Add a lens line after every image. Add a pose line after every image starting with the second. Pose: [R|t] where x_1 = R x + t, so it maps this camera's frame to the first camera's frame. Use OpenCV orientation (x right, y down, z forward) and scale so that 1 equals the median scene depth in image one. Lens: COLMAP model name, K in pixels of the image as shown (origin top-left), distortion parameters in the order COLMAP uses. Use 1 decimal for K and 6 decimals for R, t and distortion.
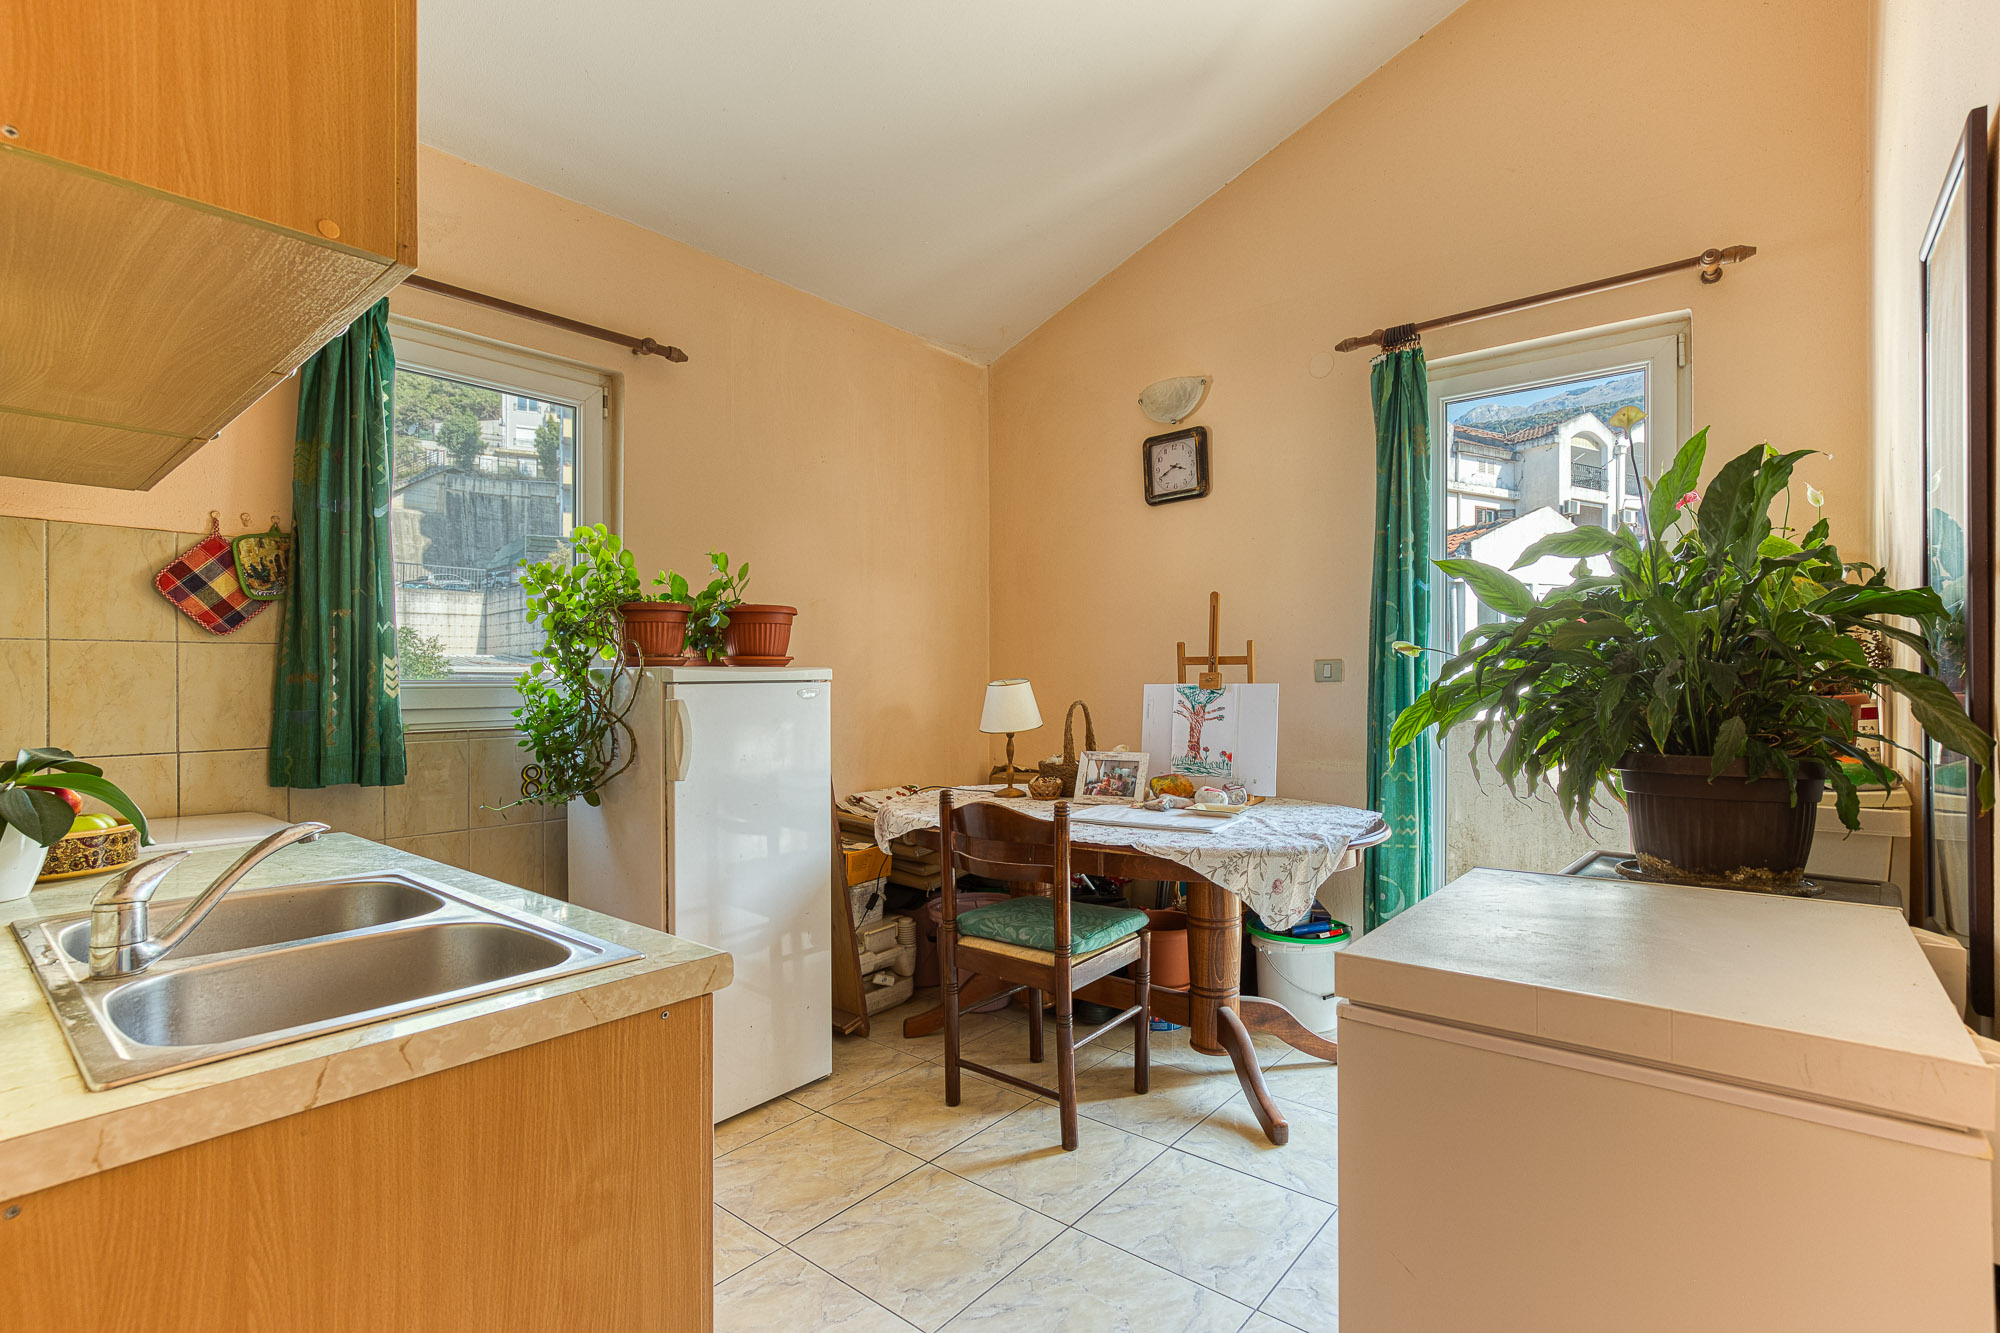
lens RADIAL K [[920.5, 0, 1000.0], [0, 920.5, 666.5], [0, 0, 1]] dist [0.000149, 0.000079]
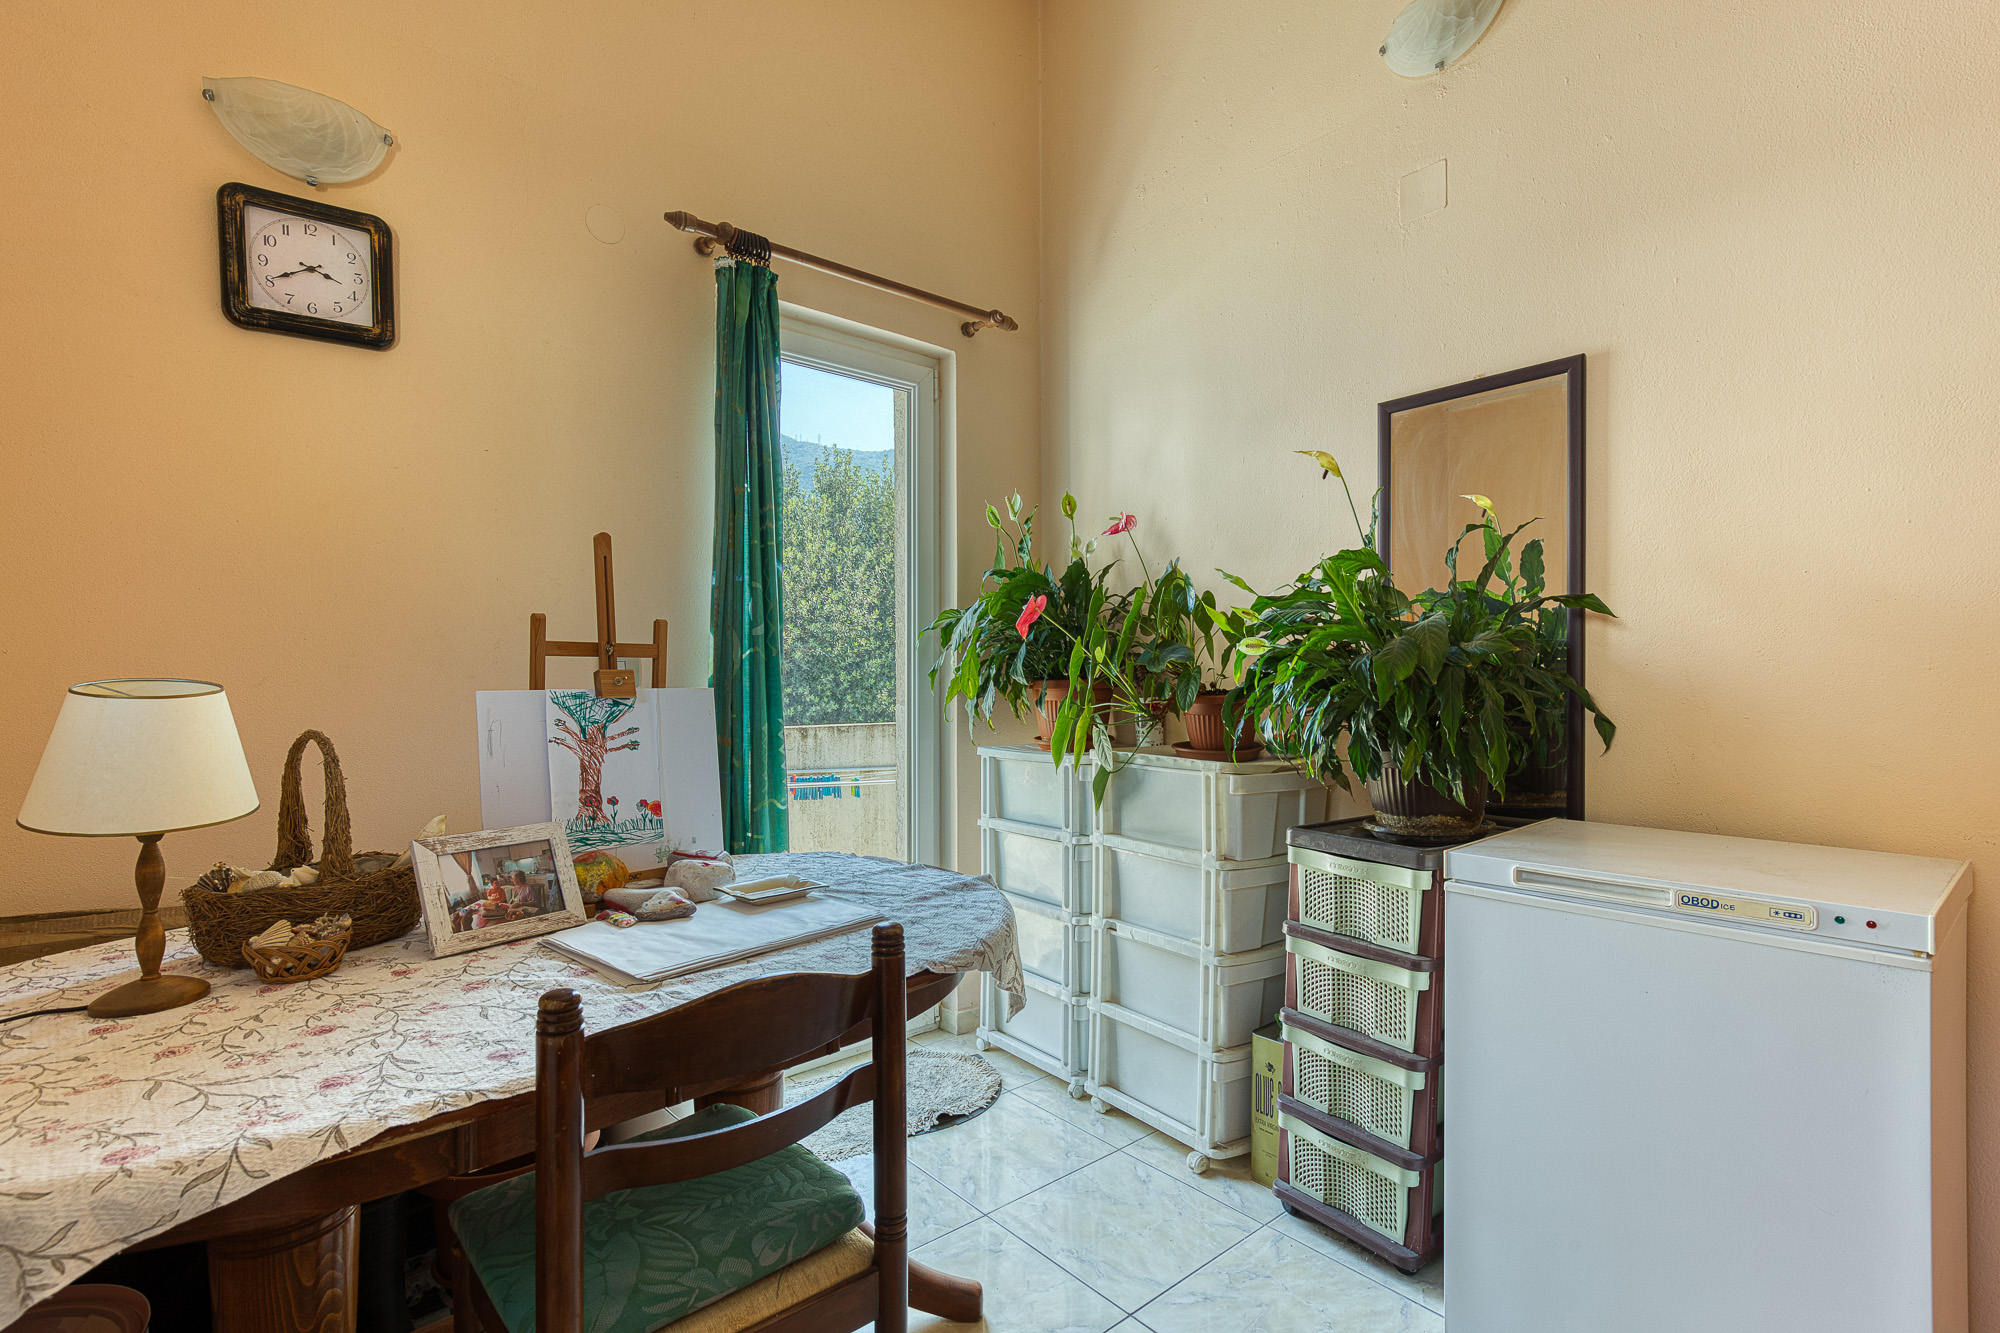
lens RADIAL K [[958.5, 0, 1000.0], [0, 958.5, 666.5], [0, 0, 1]] dist [0.003164, 0.000517]
pose [[0.172705, 0.015358, 0.984854, -0.331779], [-0.014972, 0.999804, -0.012965, 0.008541], [-0.984860, -0.012506, 0.172901, 0.644332]]
